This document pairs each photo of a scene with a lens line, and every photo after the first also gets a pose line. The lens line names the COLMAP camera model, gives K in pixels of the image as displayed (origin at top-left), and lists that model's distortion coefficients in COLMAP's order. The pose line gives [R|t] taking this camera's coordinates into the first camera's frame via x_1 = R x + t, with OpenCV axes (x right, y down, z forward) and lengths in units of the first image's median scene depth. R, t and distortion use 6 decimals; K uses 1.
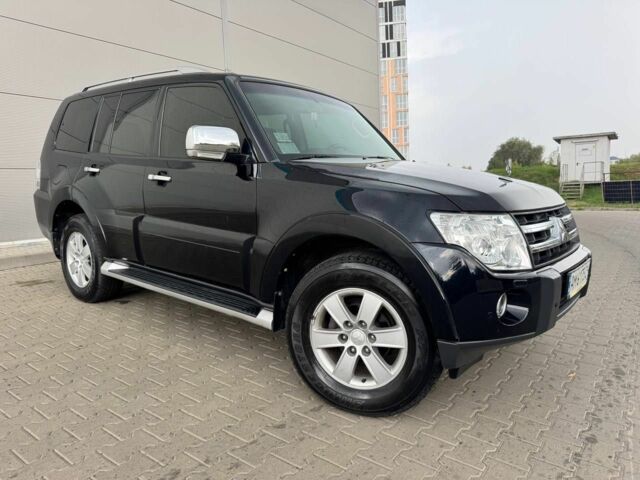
lens RADIAL K [[454.9, 0, 321.3], [0, 454.9, 242.4], [0, 0, 1]] dist [0.033233, -0.041061]
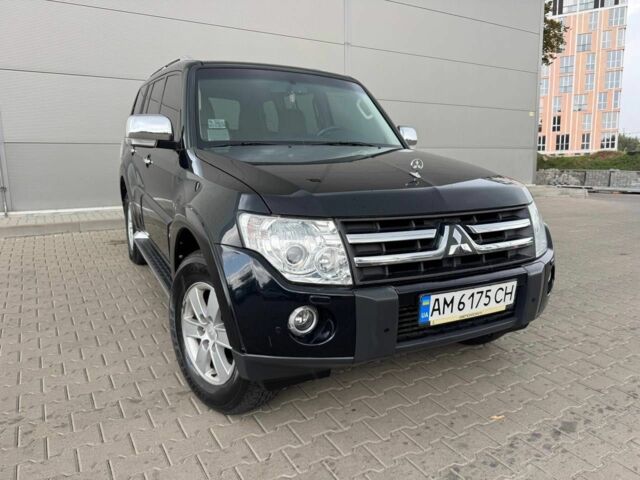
lens RADIAL K [[454.9, 0, 318.6], [0, 454.9, 243.7], [0, 0, 1]] dist [0.033233, -0.041061]
pose [[0.926515, 0.088258, -0.365761, 0.641003], [-0.064438, 0.994958, 0.076853, -0.074726], [0.370699, -0.047636, 0.927530, 0.168797]]
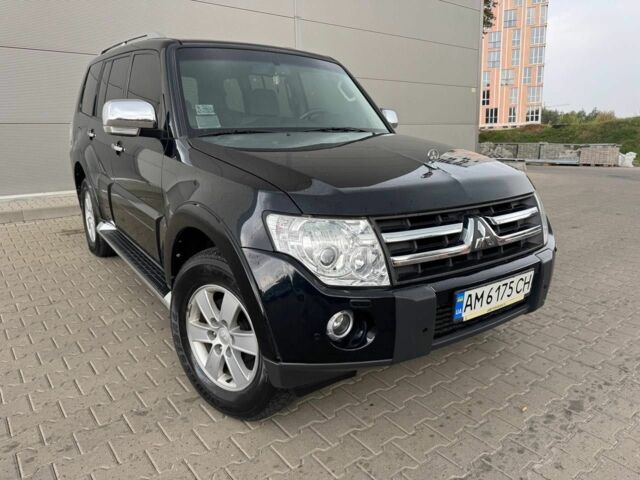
lens RADIAL K [[454.9, 0, 315.0], [0, 454.9, 239.4], [0, 0, 1]] dist [0.033233, -0.041061]
pose [[0.966262, 0.070834, -0.247628, 0.477823], [-0.043225, 0.992400, 0.115208, -0.105868], [0.253907, -0.100618, 0.961981, 0.158868]]
